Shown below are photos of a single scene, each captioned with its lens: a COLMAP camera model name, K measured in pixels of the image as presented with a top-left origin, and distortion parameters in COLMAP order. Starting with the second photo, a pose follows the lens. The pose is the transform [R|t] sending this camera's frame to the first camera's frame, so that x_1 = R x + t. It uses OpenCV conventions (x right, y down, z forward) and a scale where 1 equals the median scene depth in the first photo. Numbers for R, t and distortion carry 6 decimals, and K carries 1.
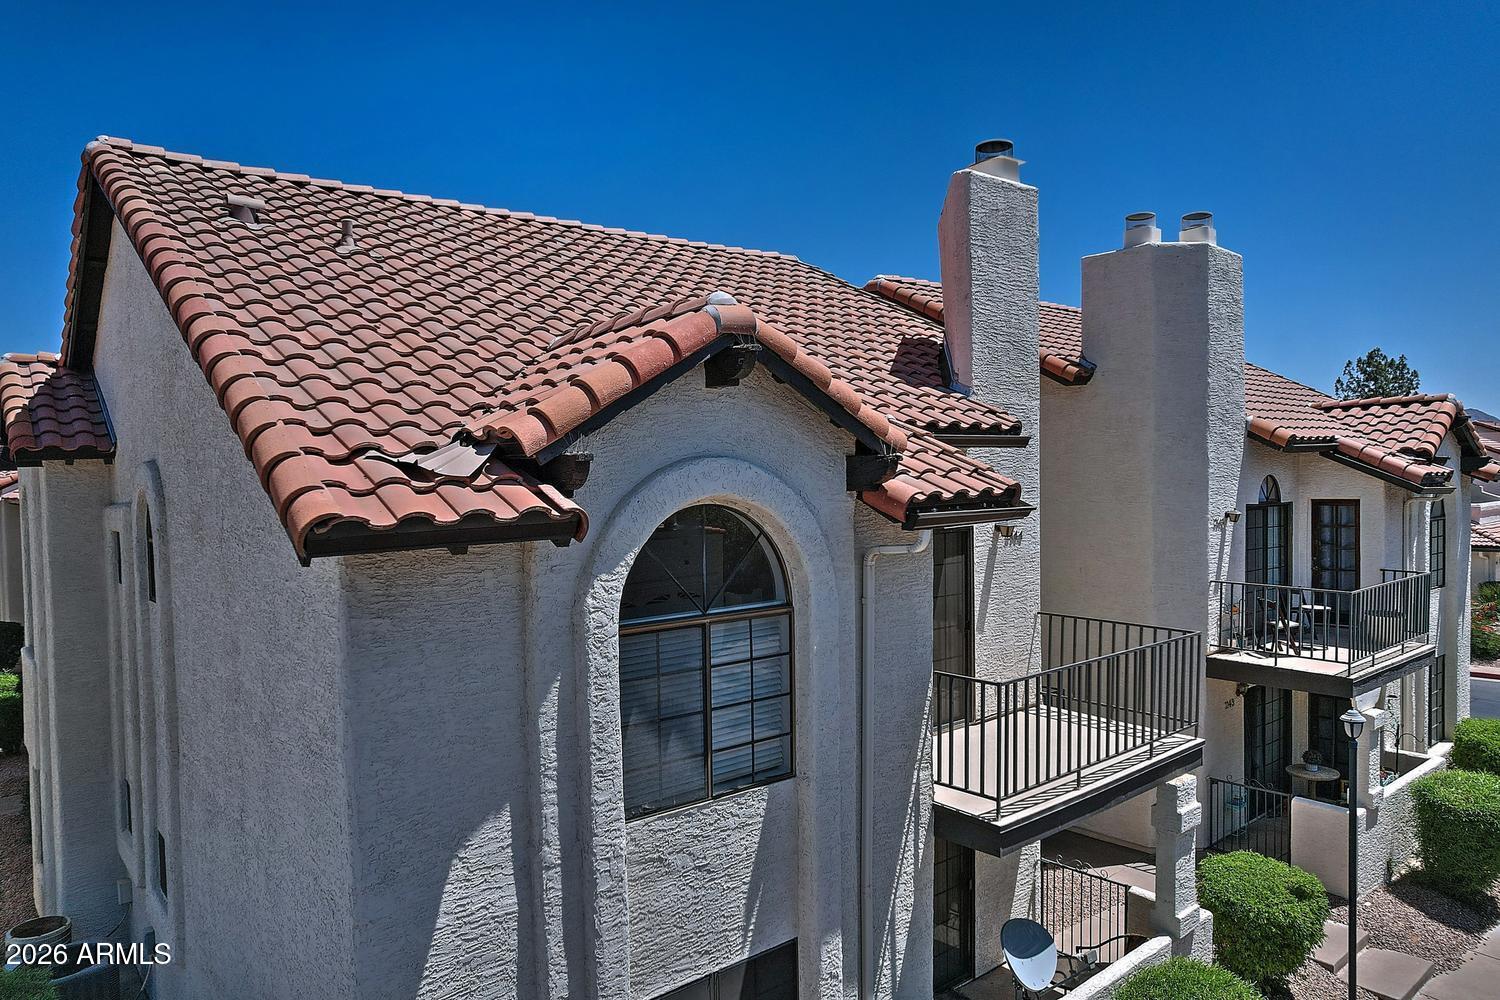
lens RADIAL K [[920.7, 0, 834.2], [0, 920.7, 438.9], [0, 0, 1]] dist [-0.039172, -0.000089]
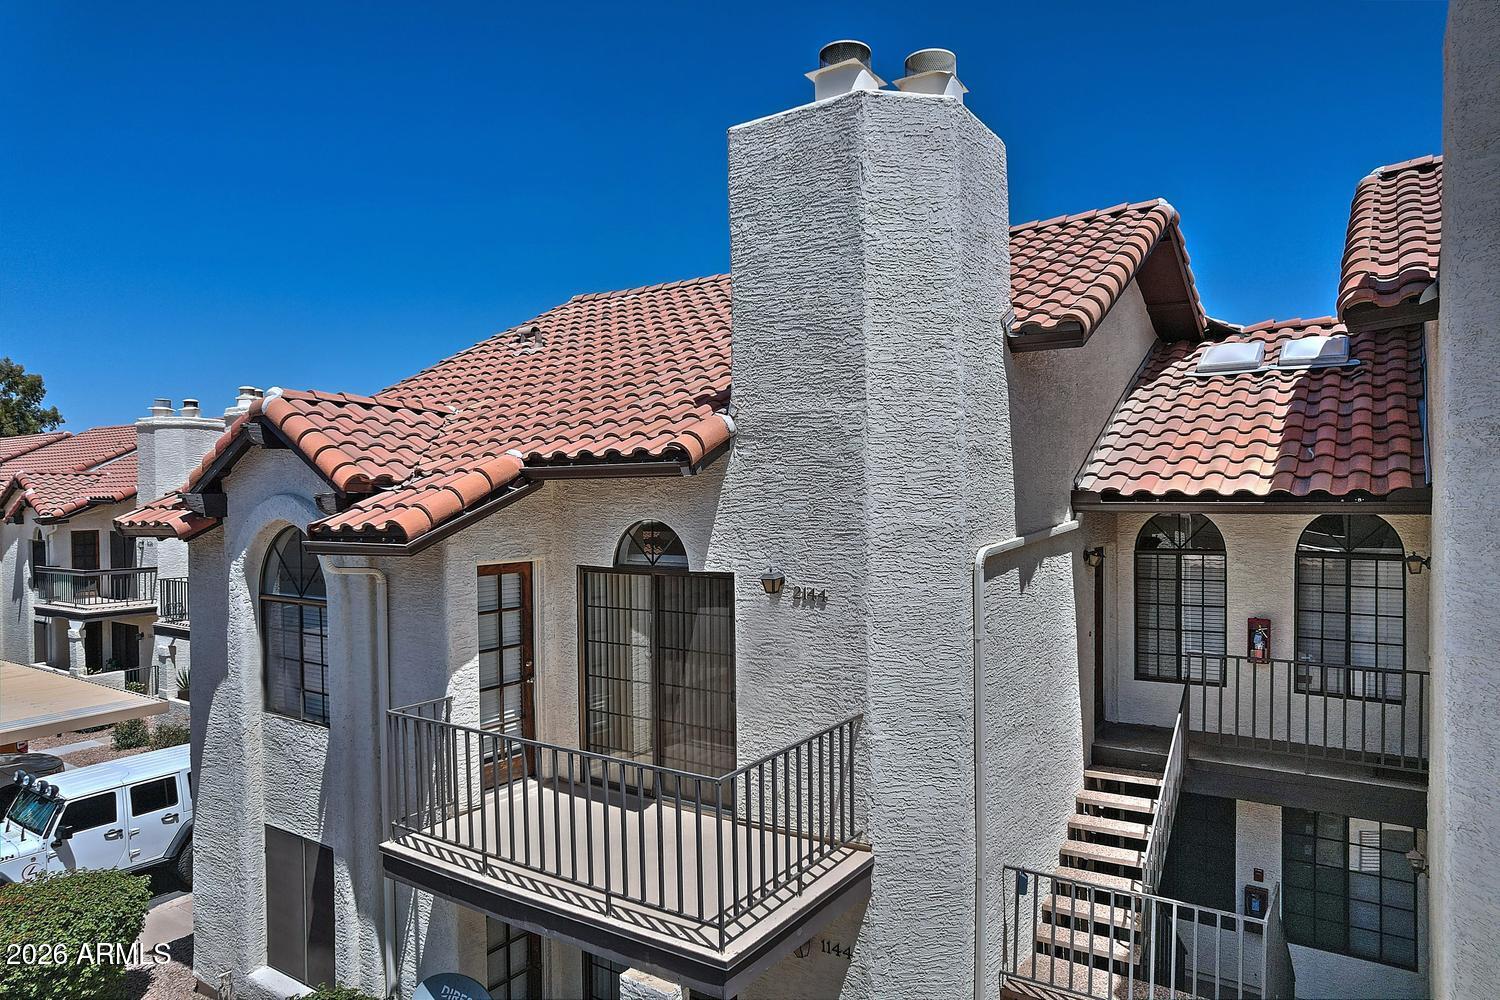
lens RADIAL K [[937.8, 0, 794.7], [0, 937.8, 461.2], [0, 0, 1]] dist [-0.060963, 0.052754]
pose [[0.277612, -0.024093, -0.960391, 1.294217], [0.035794, 0.999251, -0.014721, 0.015035], [0.960026, -0.030290, 0.278267, 1.131720]]
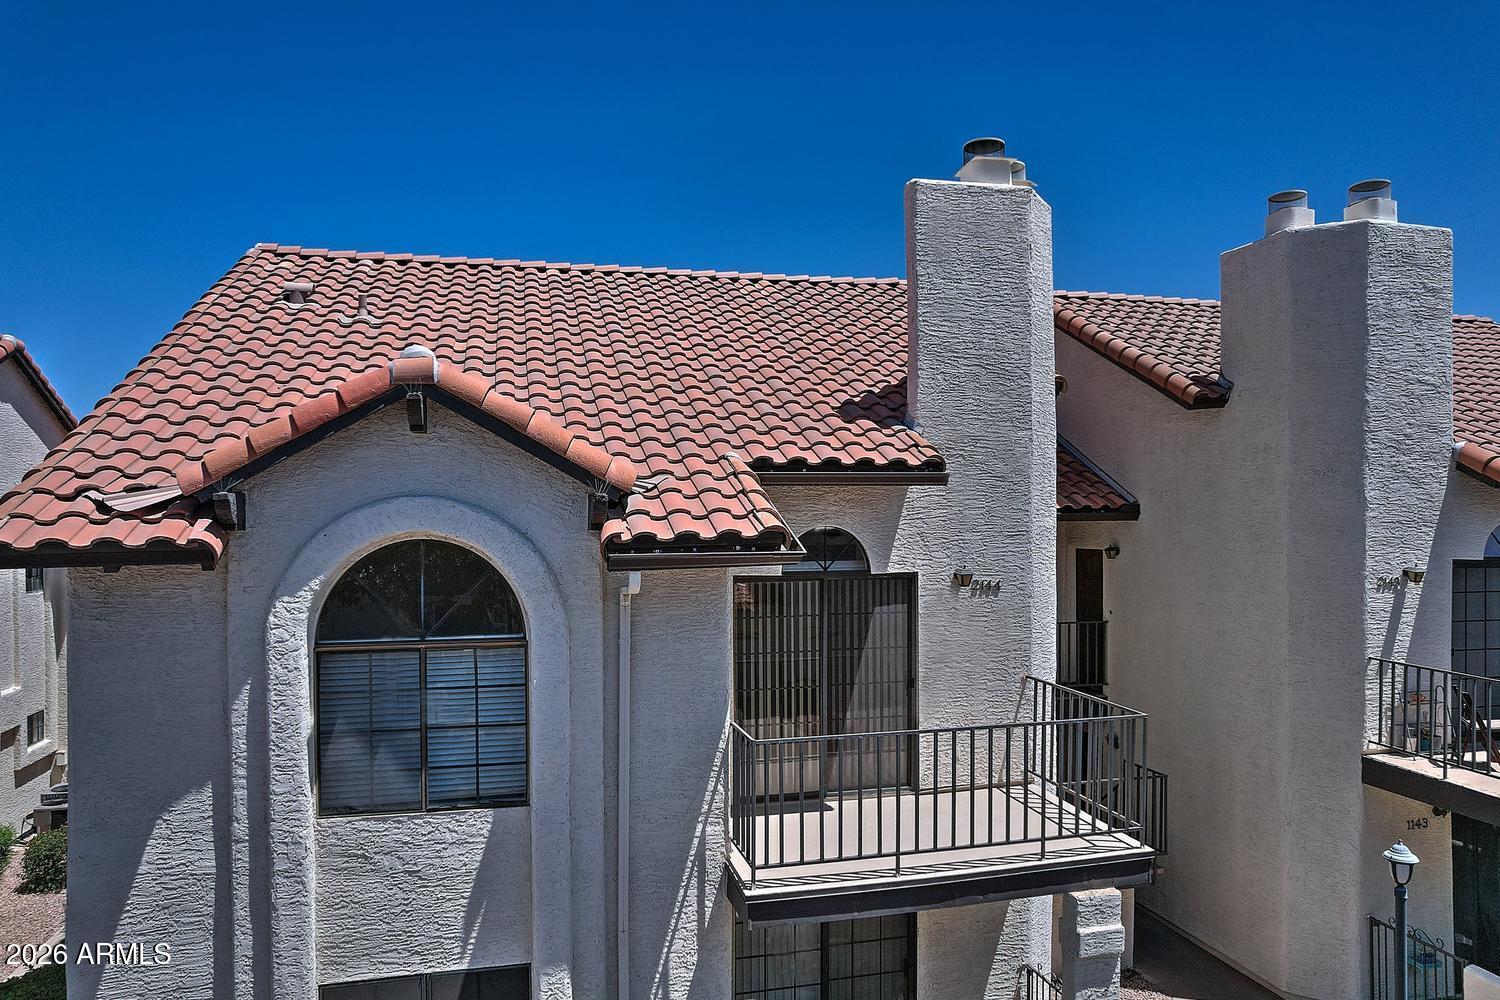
lens RADIAL K [[969.6, 0, 824.8], [0, 969.6, 454.7], [0, 0, 1]] dist [-0.054023, 0.029753]
pose [[0.903441, -0.014775, -0.428457, 0.651595], [0.006277, 0.999755, -0.021240, -0.002058], [0.428666, 0.016500, 0.903312, 0.141001]]
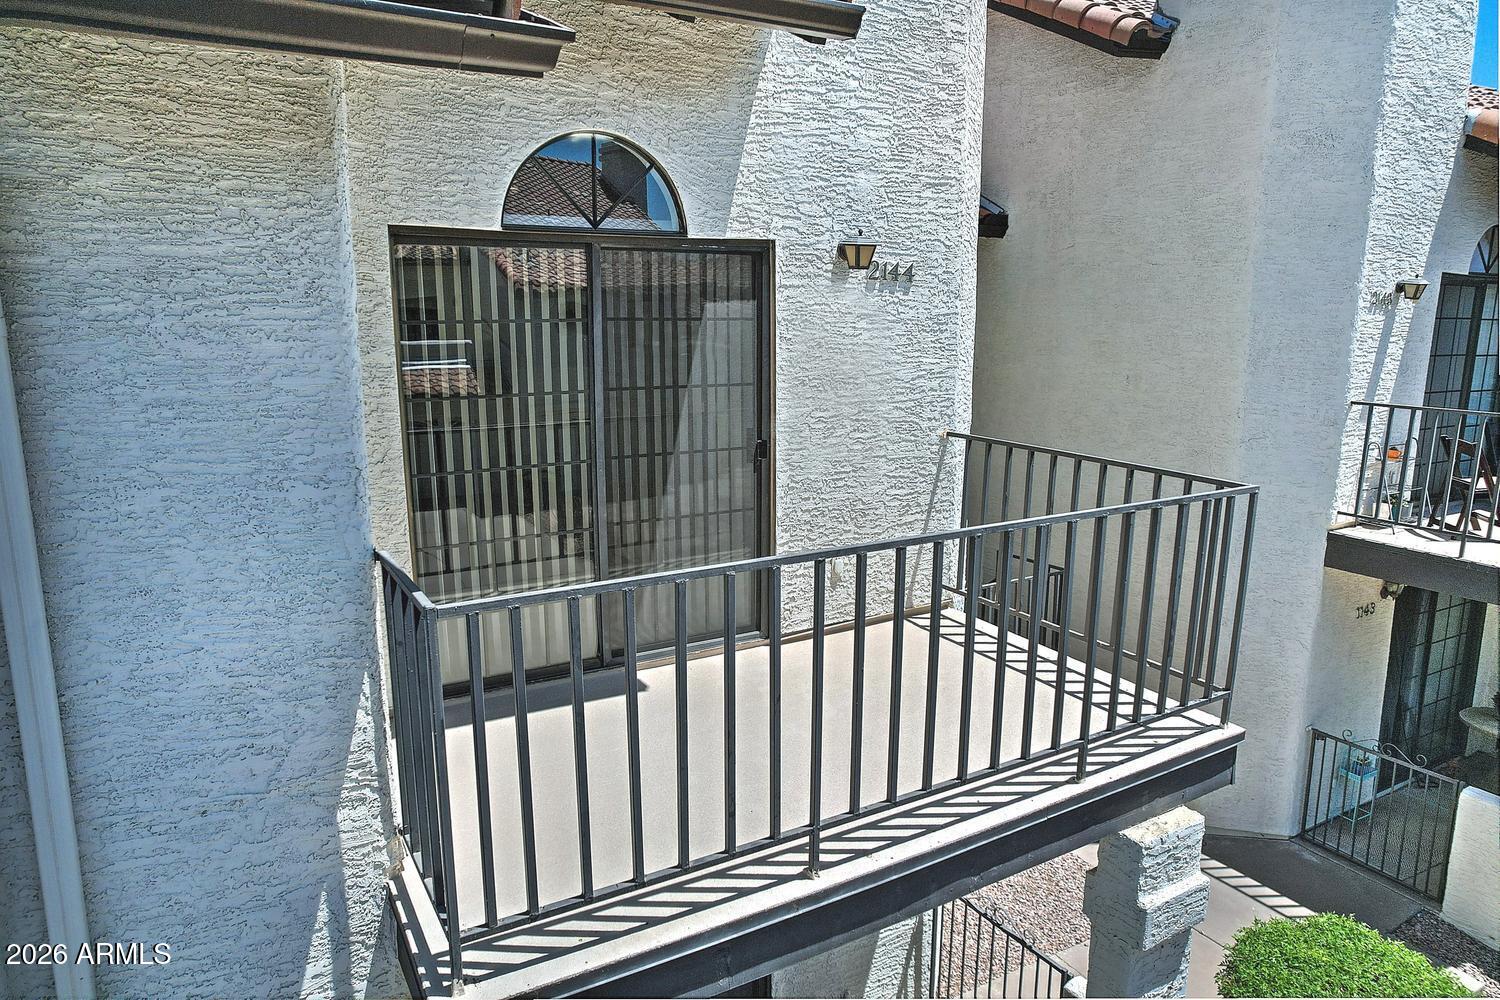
lens RADIAL K [[937.8, 0, 794.7], [0, 937.8, 461.2], [0, 0, 1]] dist [-0.060963, 0.052754]
pose [[0.980090, 0.040719, -0.194331, 0.353357], [-0.001649, 0.980381, 0.197107, 0.150785], [0.198545, -0.192862, 0.960929, 0.712807]]
